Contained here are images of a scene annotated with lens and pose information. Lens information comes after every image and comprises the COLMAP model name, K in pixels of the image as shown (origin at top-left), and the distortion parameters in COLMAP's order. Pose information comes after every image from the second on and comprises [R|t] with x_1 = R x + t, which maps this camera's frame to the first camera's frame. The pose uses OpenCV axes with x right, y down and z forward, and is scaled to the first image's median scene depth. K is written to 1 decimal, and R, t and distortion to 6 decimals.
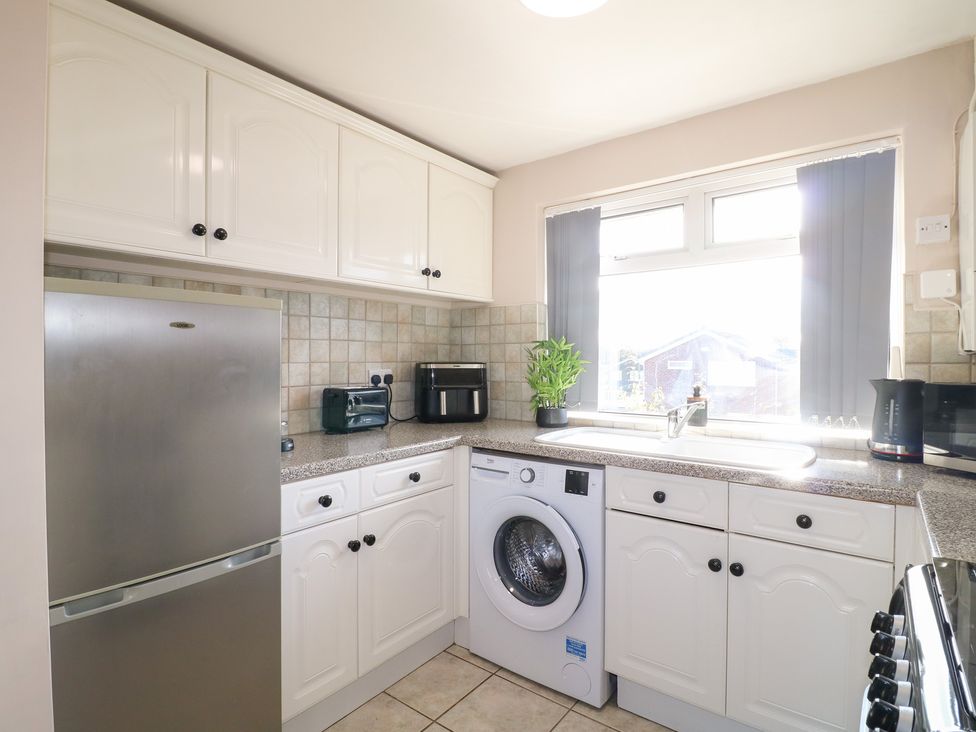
lens RADIAL K [[512.9, 0, 488.0], [0, 512.9, 366.0], [0, 0, 1]] dist [0.000277, -0.013389]
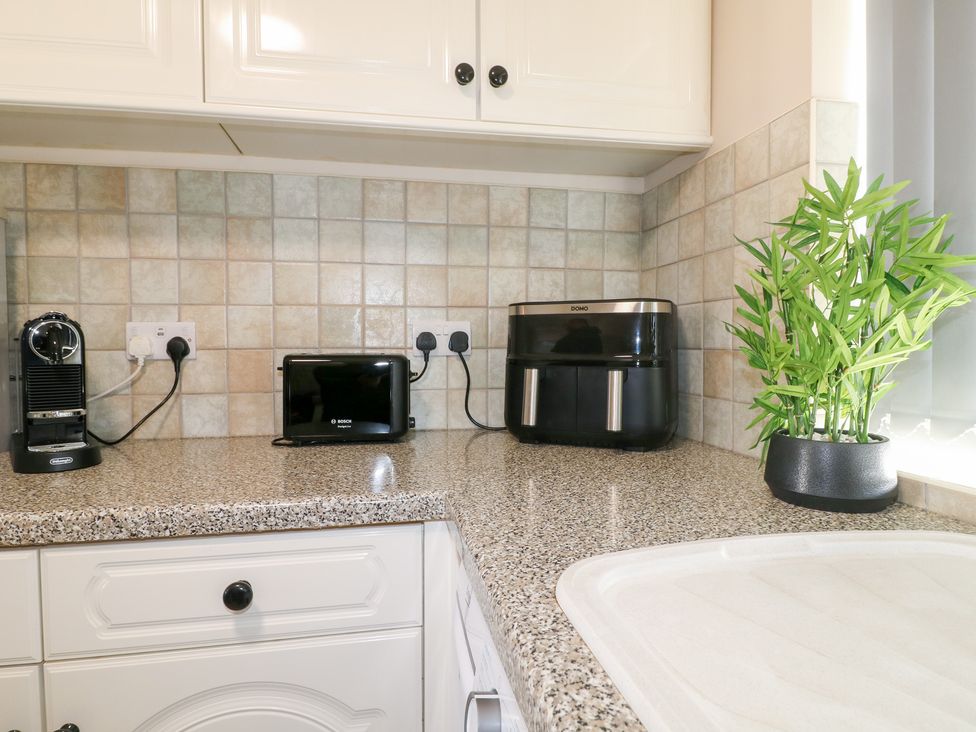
lens RADIAL K [[564.1, 0, 488.0], [0, 564.1, 366.0], [0, 0, 1]] dist [-0.000966, -0.000784]
pose [[0.748098, 0.020772, -0.663263, 0.197844], [-0.006746, 0.999696, 0.023701, 0.038563], [0.663554, -0.013256, 0.748011, 0.668012]]
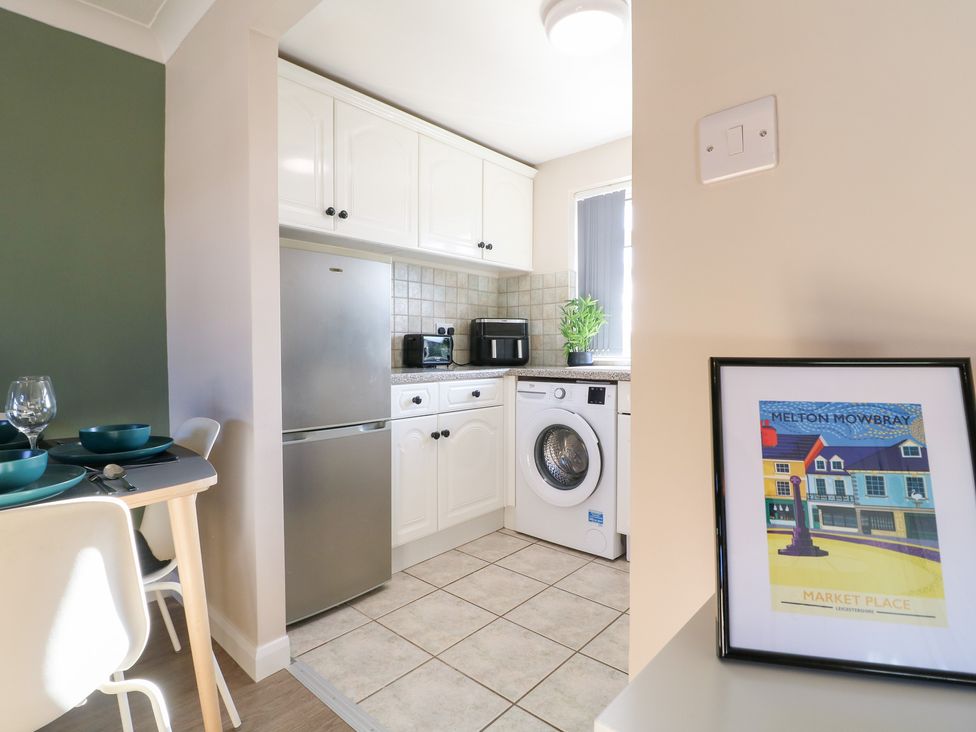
lens RADIAL K [[512.9, 0, 488.0], [0, 512.9, 366.0], [0, 0, 1]] dist [0.000277, -0.013389]
pose [[0.997436, 0.000589, -0.071566, -0.011766], [0.000422, 0.999900, 0.014113, 0.100660], [0.071567, -0.014107, 0.997336, -0.282047]]
